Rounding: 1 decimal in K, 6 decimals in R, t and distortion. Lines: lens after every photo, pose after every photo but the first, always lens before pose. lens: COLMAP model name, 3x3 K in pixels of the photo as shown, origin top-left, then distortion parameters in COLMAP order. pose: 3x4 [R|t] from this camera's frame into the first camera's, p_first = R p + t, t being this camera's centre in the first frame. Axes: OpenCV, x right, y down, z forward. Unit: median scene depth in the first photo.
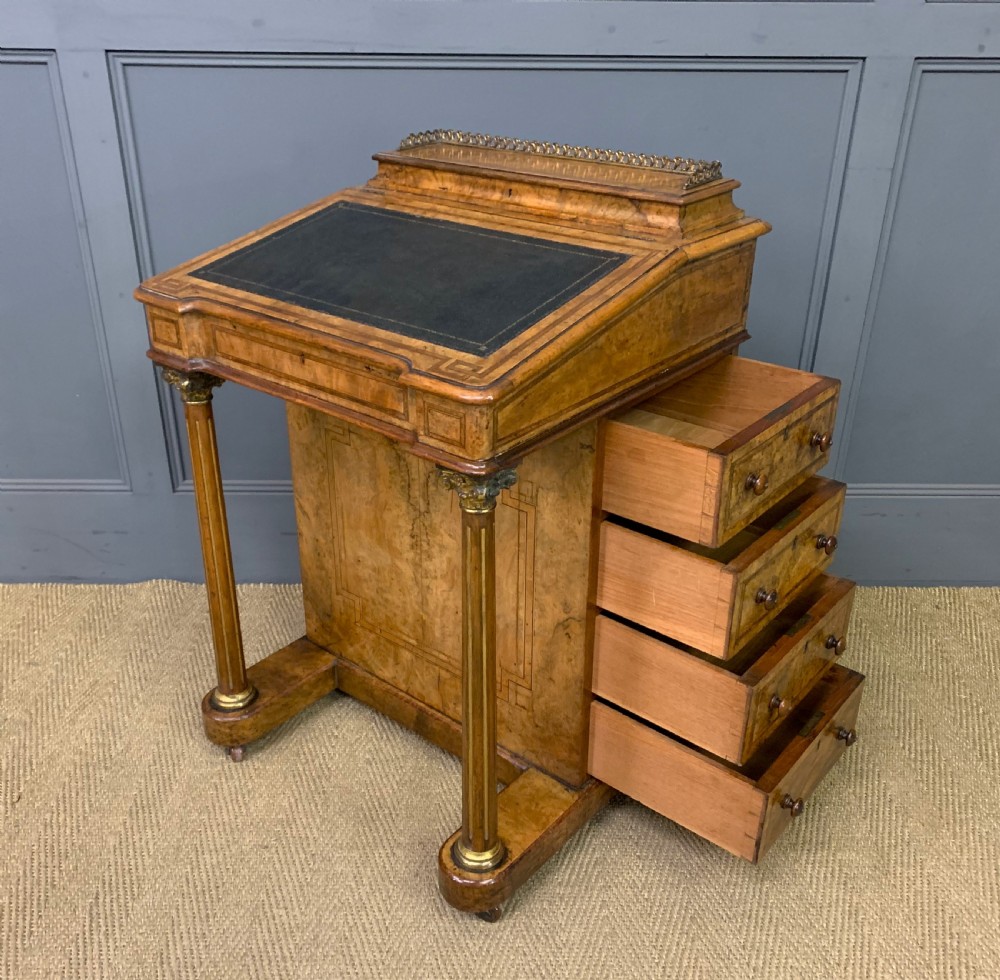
lens RADIAL K [[1039.4, 0, 483.1], [0, 1039.4, 482.1], [0, 0, 1]] dist [0.020798, 0.000000]
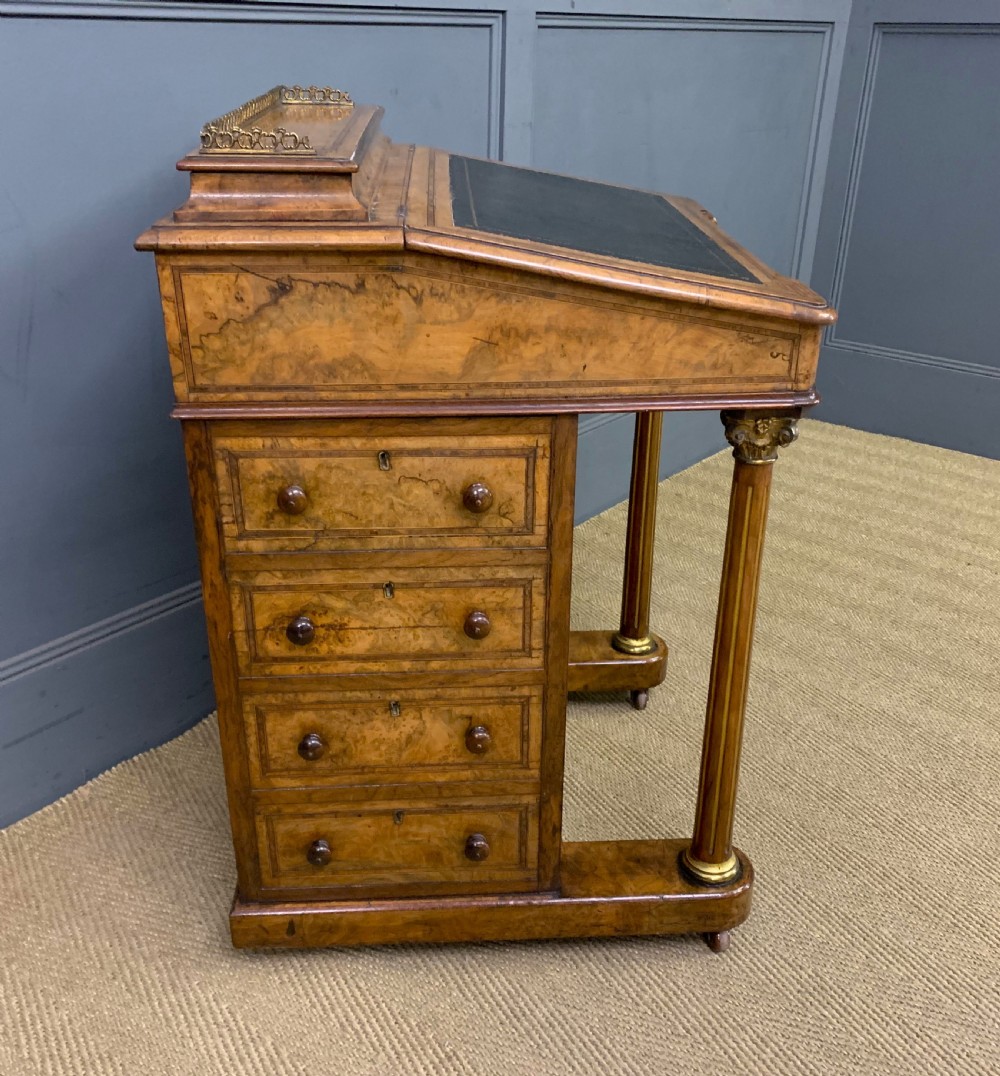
lens RADIAL K [[1115.3, 0, 493.1], [0, 1115.3, 561.9], [0, 0, 1]] dist [0.023649, 0.000000]
pose [[0.637165, -0.329800, 0.696601, -0.579046], [0.338649, 0.931700, 0.131351, -0.062322], [-0.692343, 0.152211, 0.705332, 0.343883]]
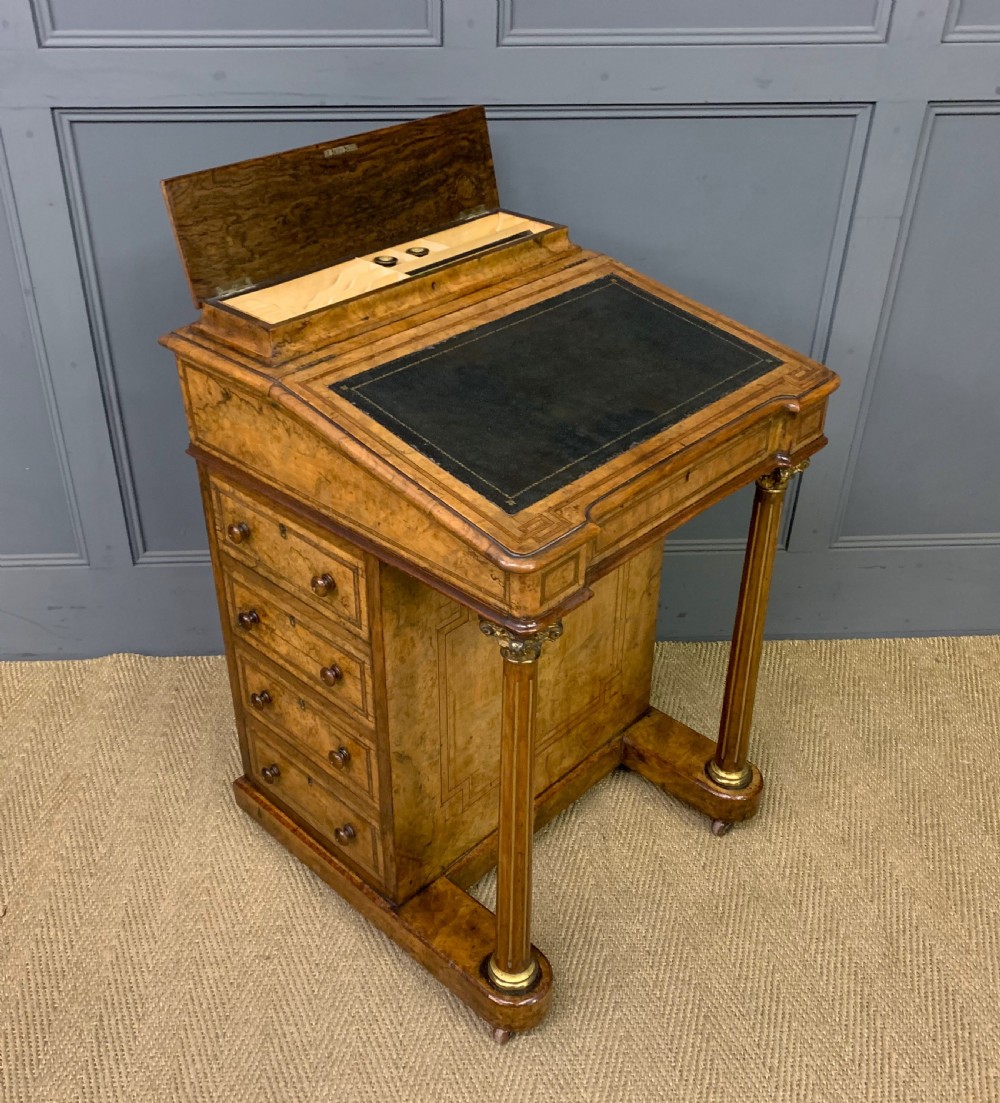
lens RADIAL K [[1142.6, 0, 449.5], [0, 1142.6, 535.9], [0, 0, 1]] dist [0.022272, 0.000000]
pose [[0.999111, -0.026621, 0.032682, -0.058849], [0.023815, 0.996230, 0.083418, -0.119500], [-0.034779, -0.082566, 0.995979, -0.039329]]
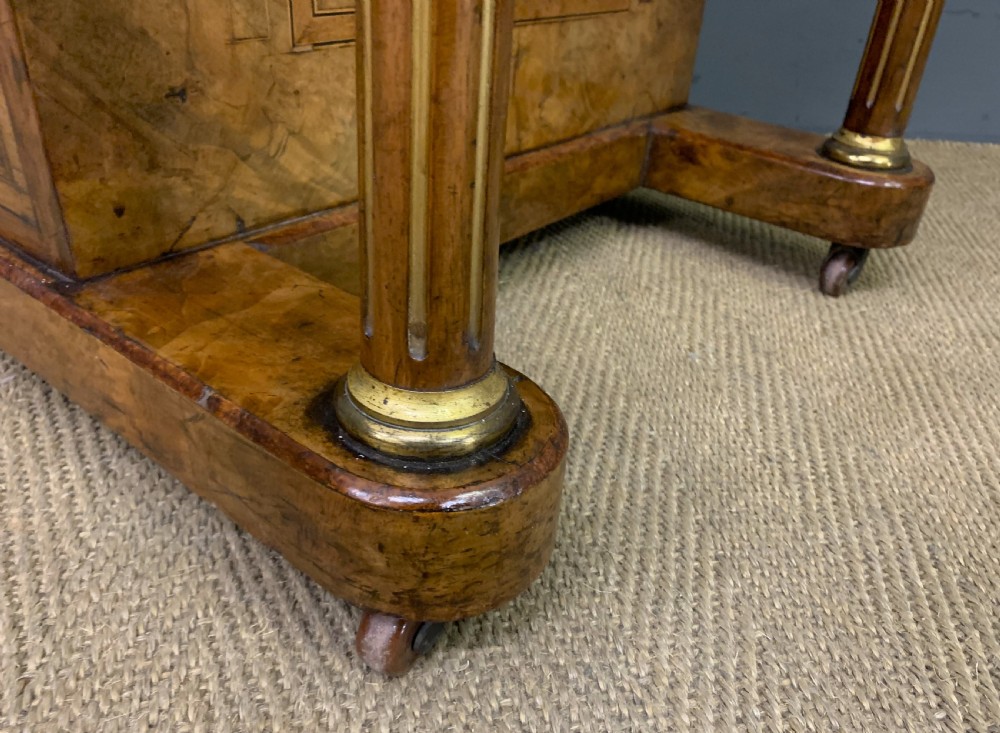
lens RADIAL K [[813.4, 0, 515.4], [0, 813.4, 390.3], [0, 0, 1]] dist [0.033503, -0.039863]
pose [[0.983763, -0.016341, 0.178727, -0.001171], [-0.000207, 0.995742, 0.092181, 0.281561], [-0.179472, -0.090722, 0.979571, 0.657755]]
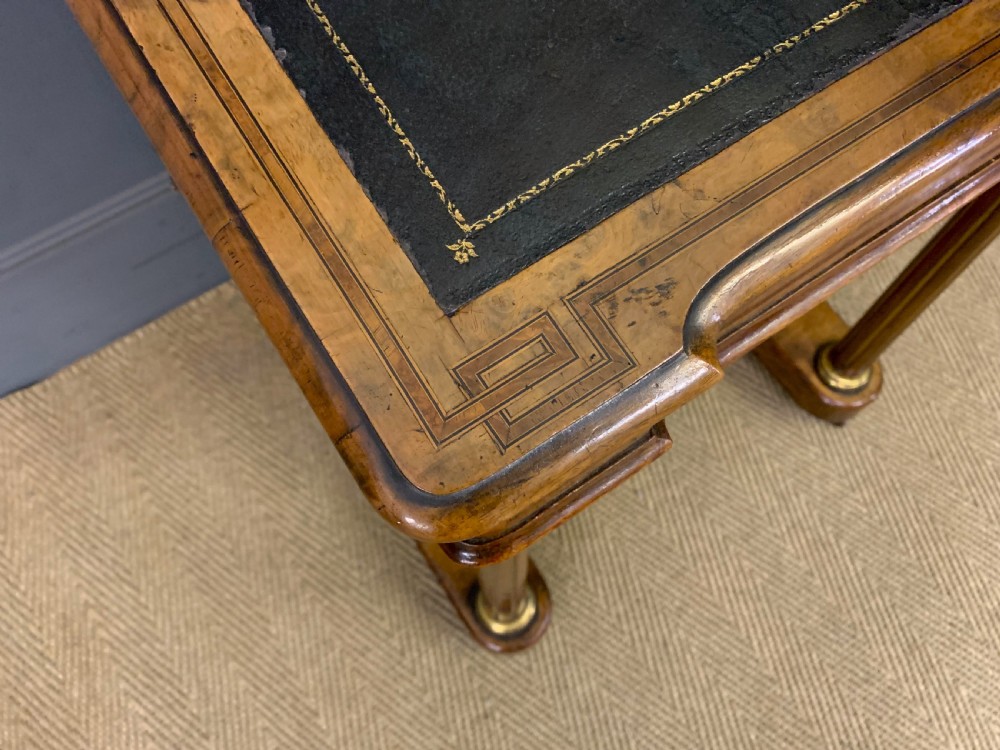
lens RADIAL K [[778.8, 0, 499.7], [0, 778.8, 371.2], [0, 0, 1]] dist [0.020931, -0.002879]
pose [[0.834386, -0.512339, 0.203246, -0.172874], [0.266545, 0.697828, 0.664823, -0.219019], [-0.482445, -0.500545, 0.718819, 0.645487]]
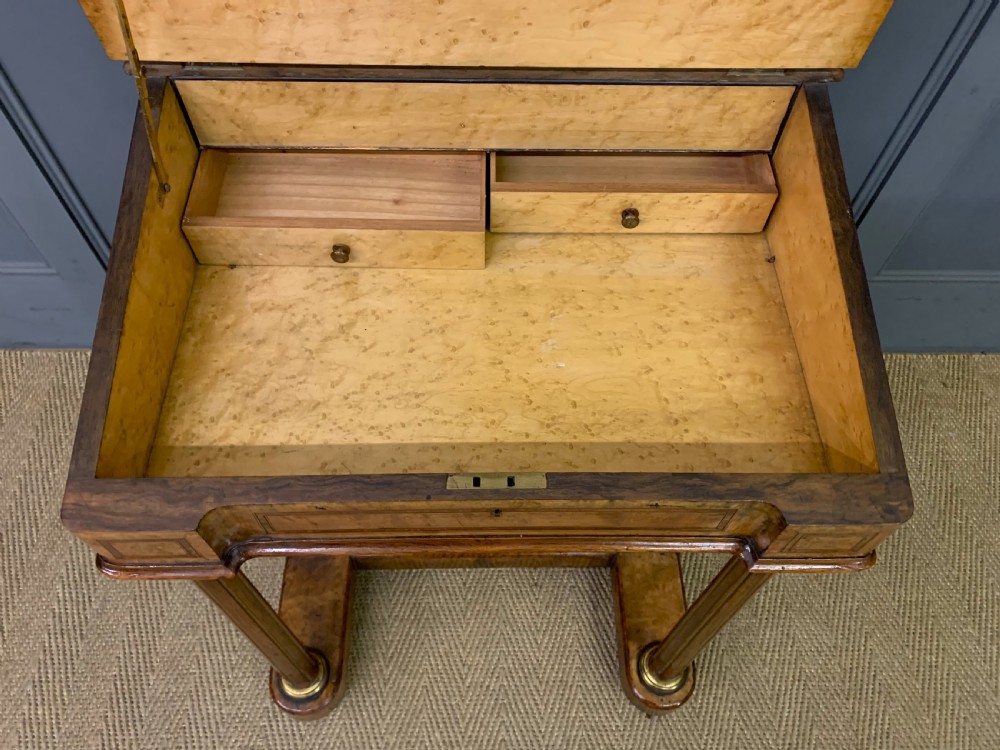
lens RADIAL K [[778.8, 0, 500.9], [0, 778.8, 380.9], [0, 0, 1]] dist [0.020931, -0.002879]
pose [[0.999612, 0.001649, 0.027822, 0.007283], [-0.015804, 0.855770, 0.517114, -0.319250], [-0.022956, -0.517353, 0.855464, 0.499556]]
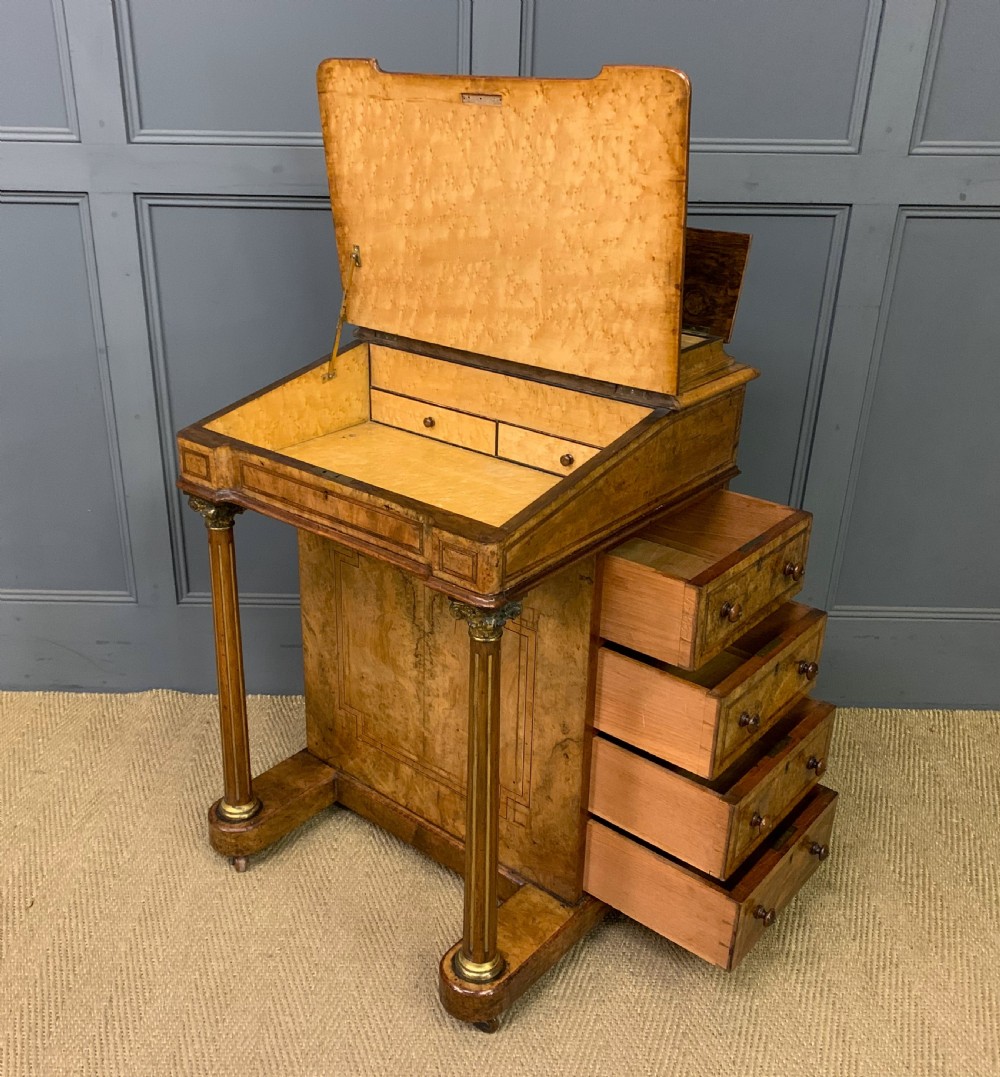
lens RADIAL K [[1116.4, 0, 443.0], [0, 1116.4, 518.2], [0, 0, 1]] dist [0.023649, 0.000000]
pose [[0.999743, 0.013149, -0.018448, -0.020993], [-0.014106, 0.998508, -0.052756, -0.025503], [0.017727, 0.053003, 0.998437, -0.121686]]
